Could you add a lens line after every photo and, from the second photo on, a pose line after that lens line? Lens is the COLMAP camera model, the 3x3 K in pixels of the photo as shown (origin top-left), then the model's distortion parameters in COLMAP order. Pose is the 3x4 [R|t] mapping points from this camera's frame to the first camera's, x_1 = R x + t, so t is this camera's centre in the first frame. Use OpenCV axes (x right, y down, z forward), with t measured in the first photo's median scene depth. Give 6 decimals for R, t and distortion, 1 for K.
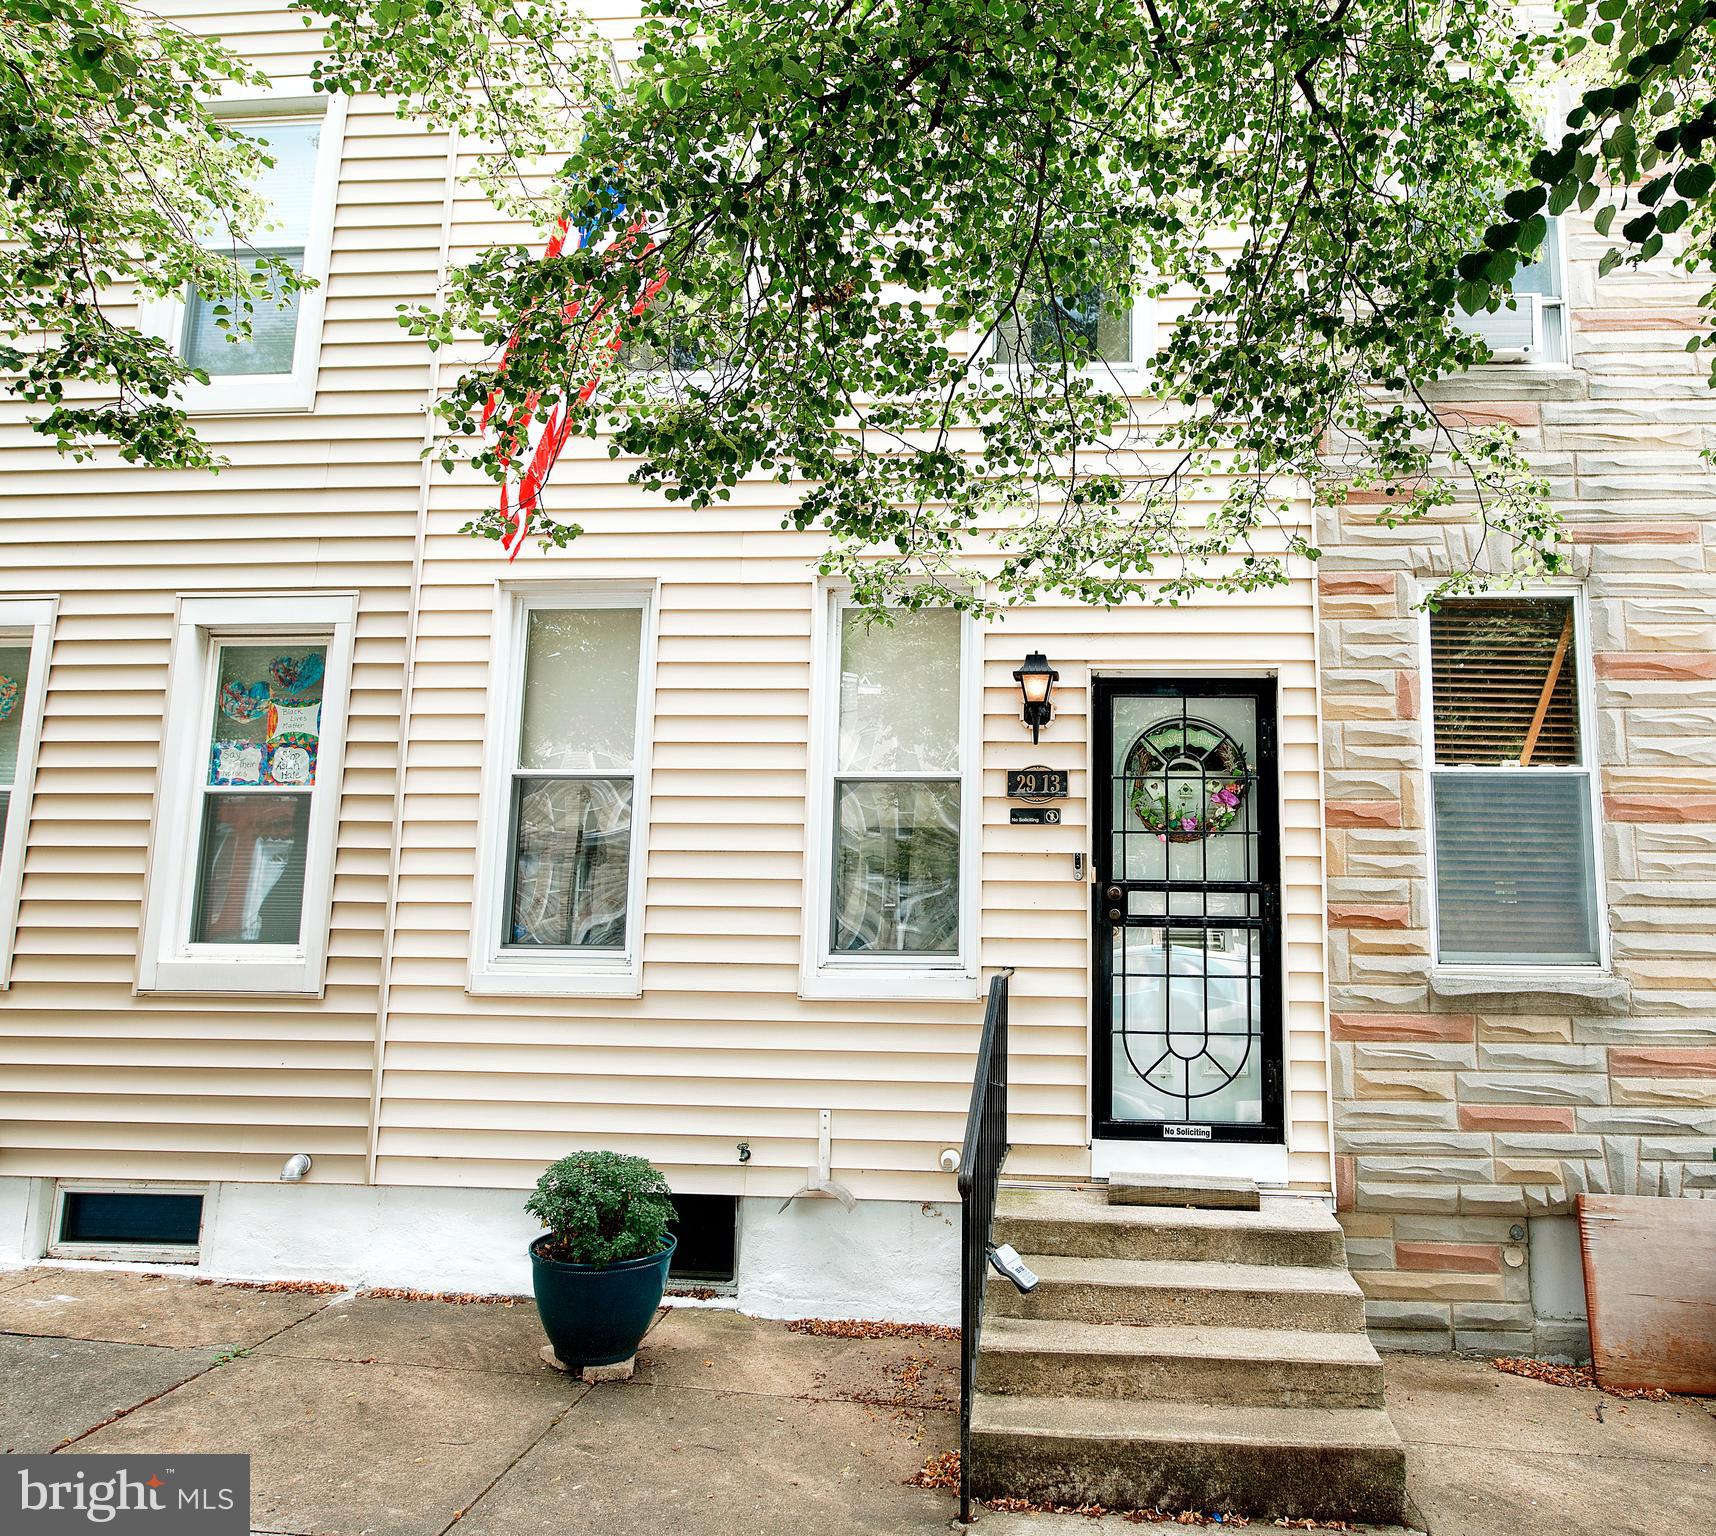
lens RADIAL K [[1301.0, 0, 992.2], [0, 1301.0, 755.6], [0, 0, 1]] dist [-0.002916, -0.002112]
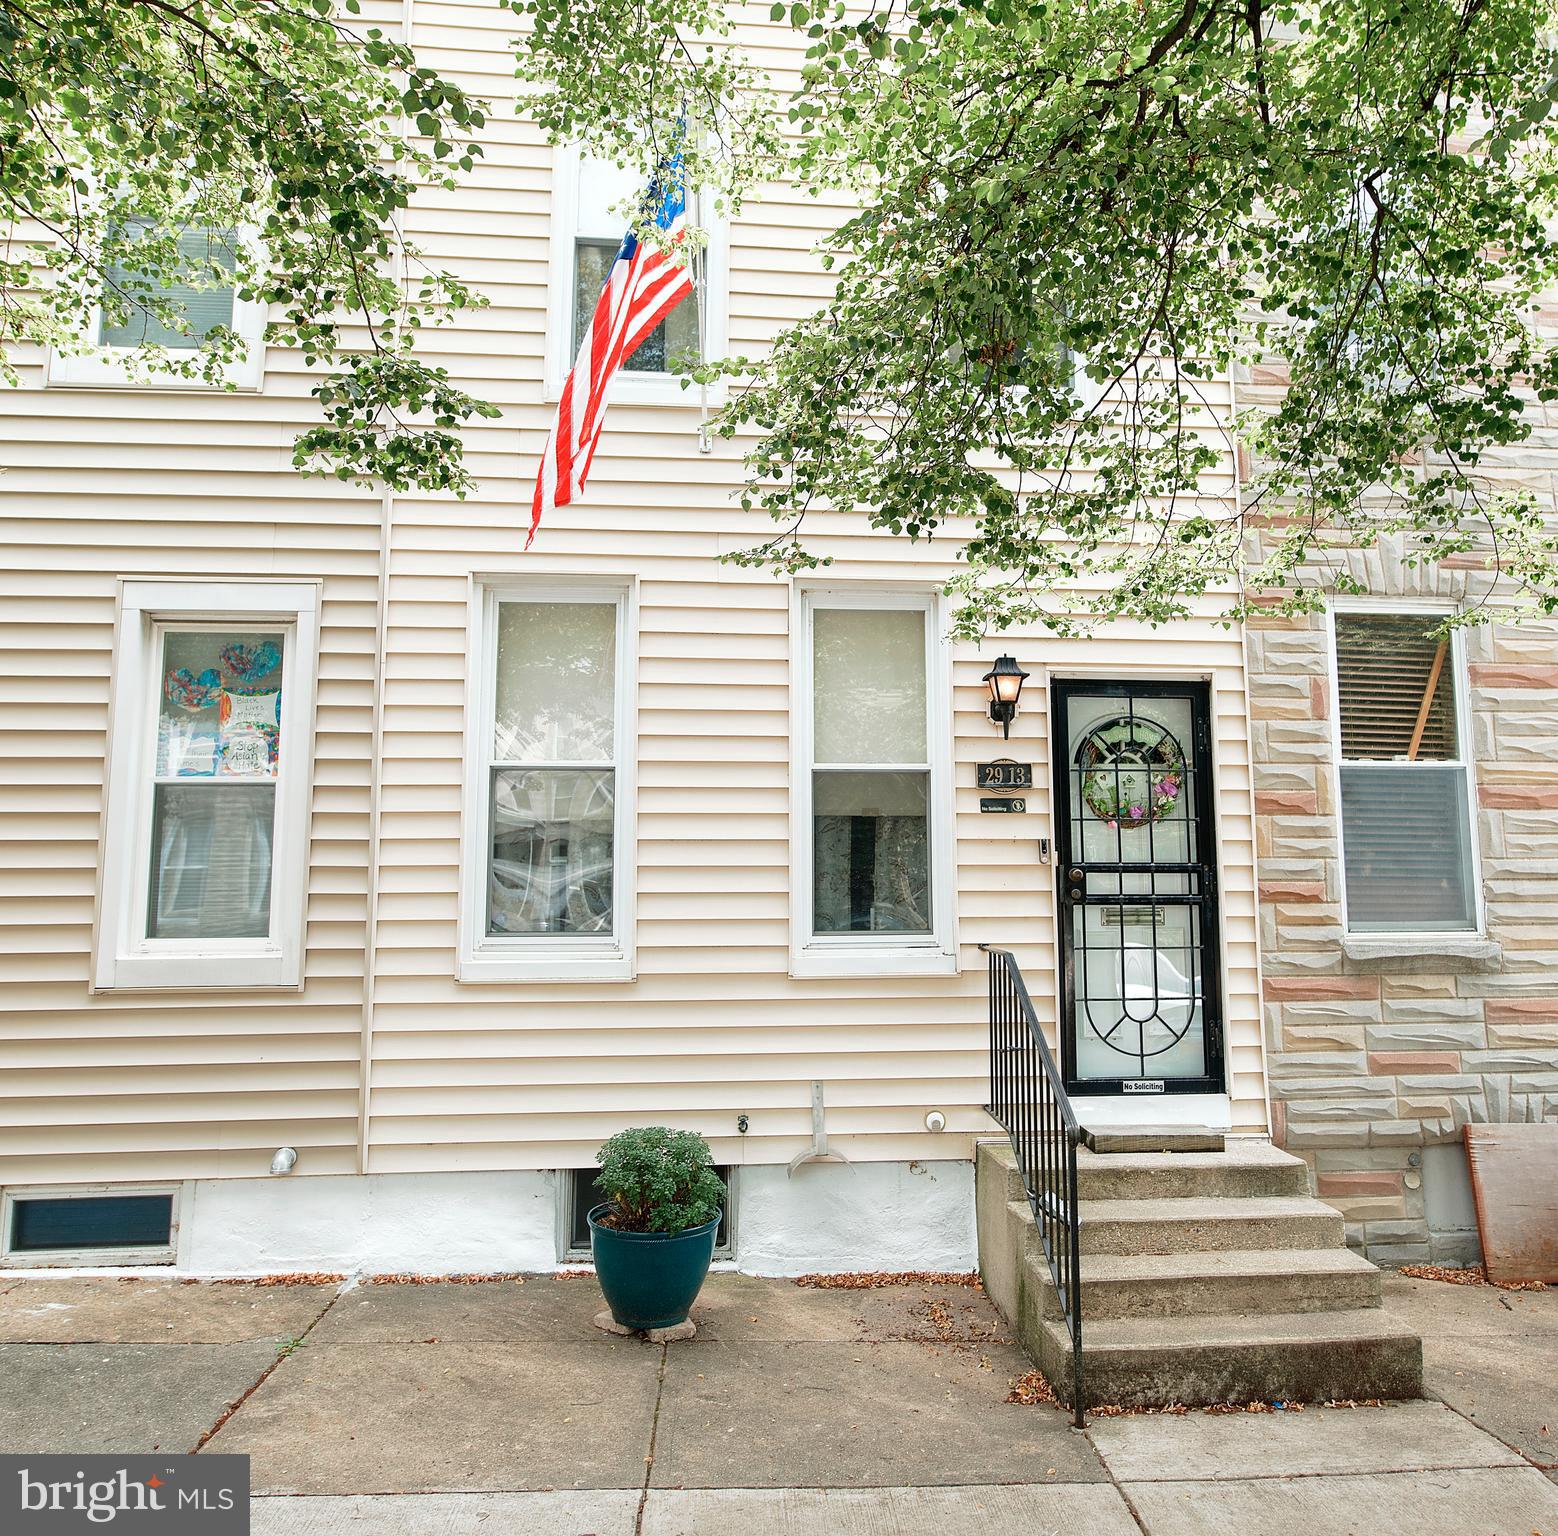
lens RADIAL K [[1317.0, 0, 862.5], [0, 1317.0, 752.3], [0, 0, 1]] dist [-0.003631, -0.001043]
pose [[0.983558, 0.002893, 0.180569, -0.291602], [-0.006813, 0.999754, 0.021095, -0.021213], [-0.180464, -0.021979, 0.983336, -0.066698]]
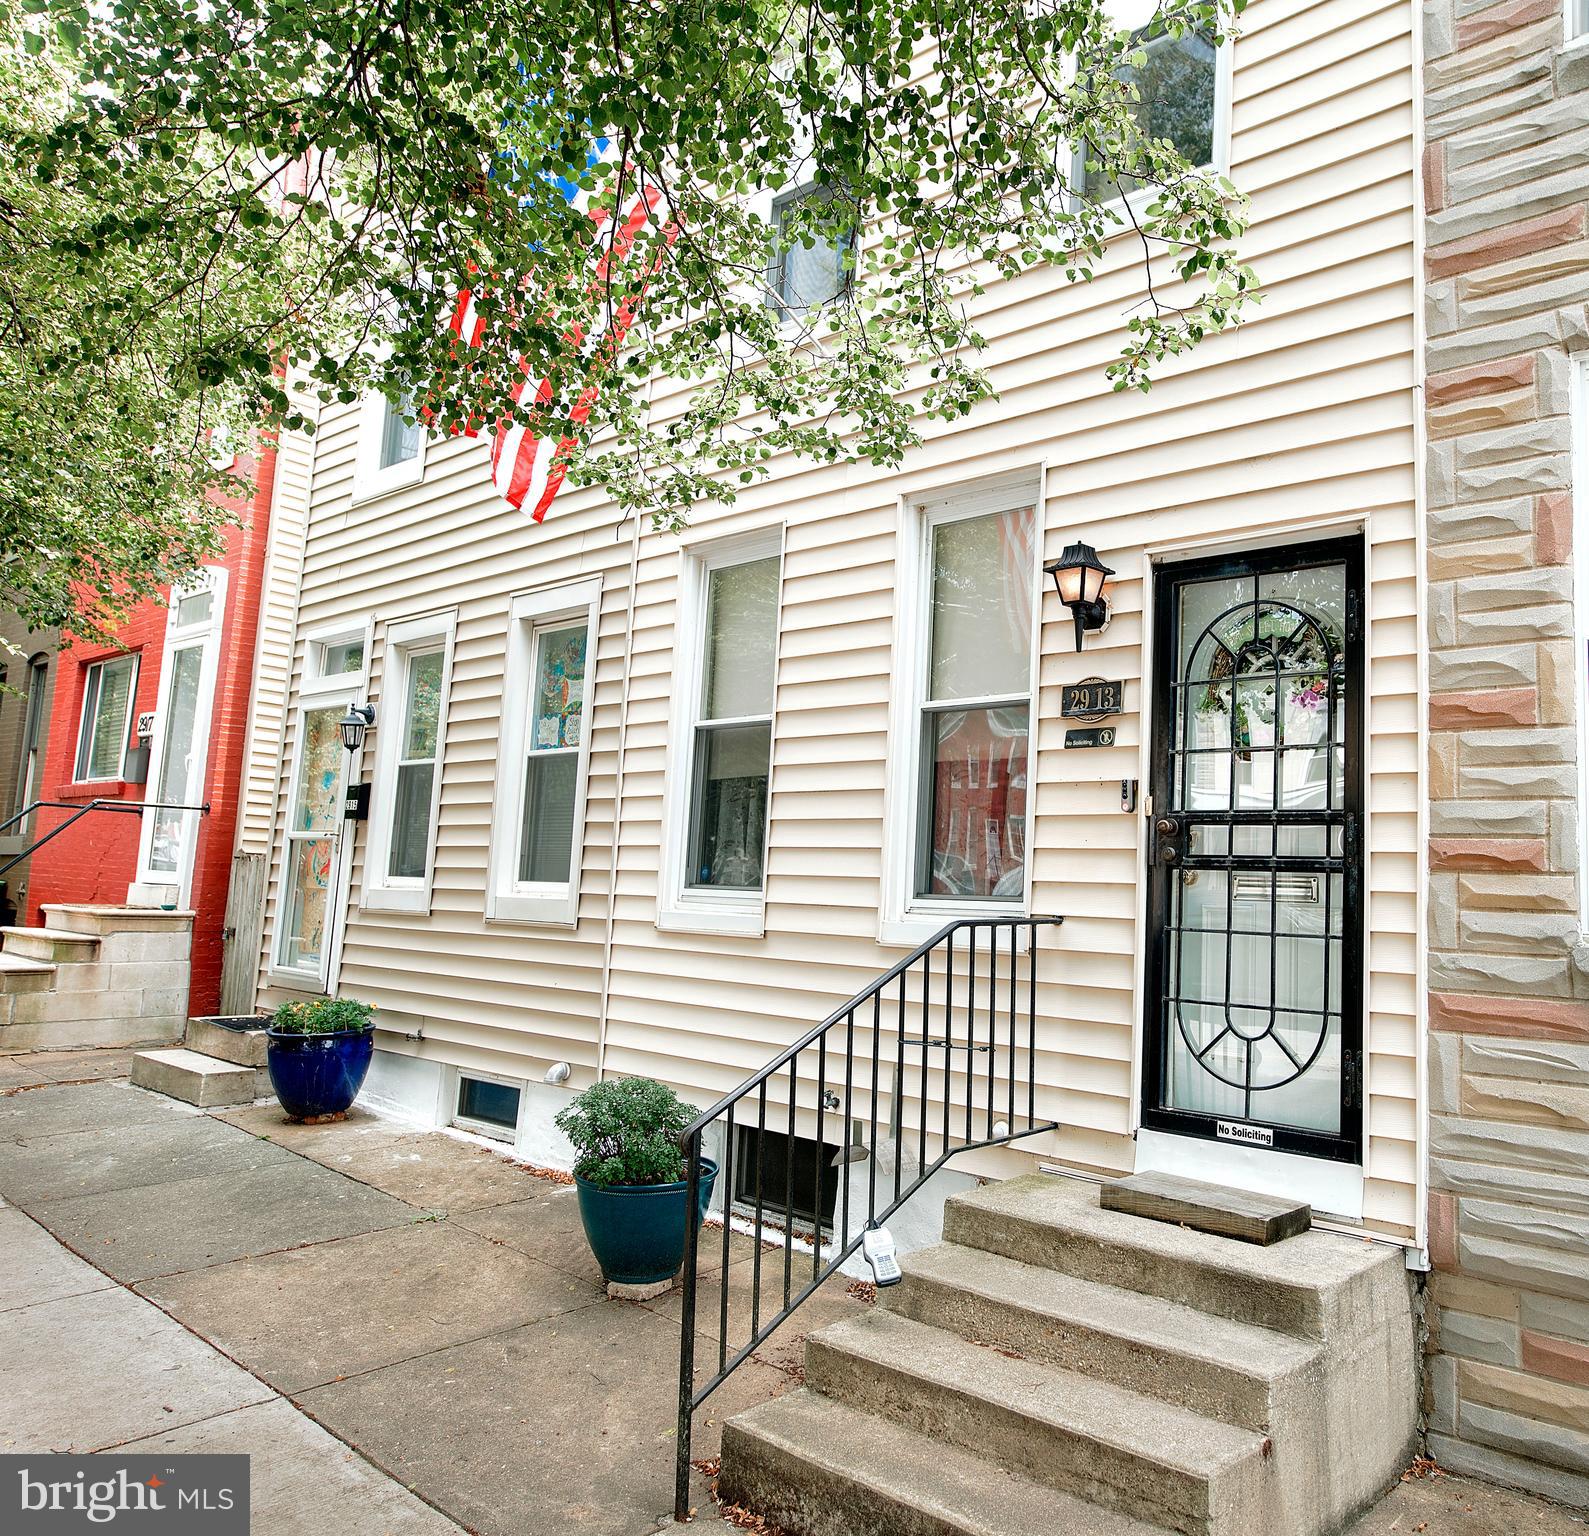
lens RADIAL K [[1299.0, 0, 981.7], [0, 1299.0, 752.2], [0, 0, 1]] dist [-0.003806, -0.000483]
pose [[0.818362, -0.047175, -0.572763, 0.470326], [0.057090, 0.998369, -0.000661, 0.053897], [0.571860, -0.032158, 0.819721, 0.281405]]
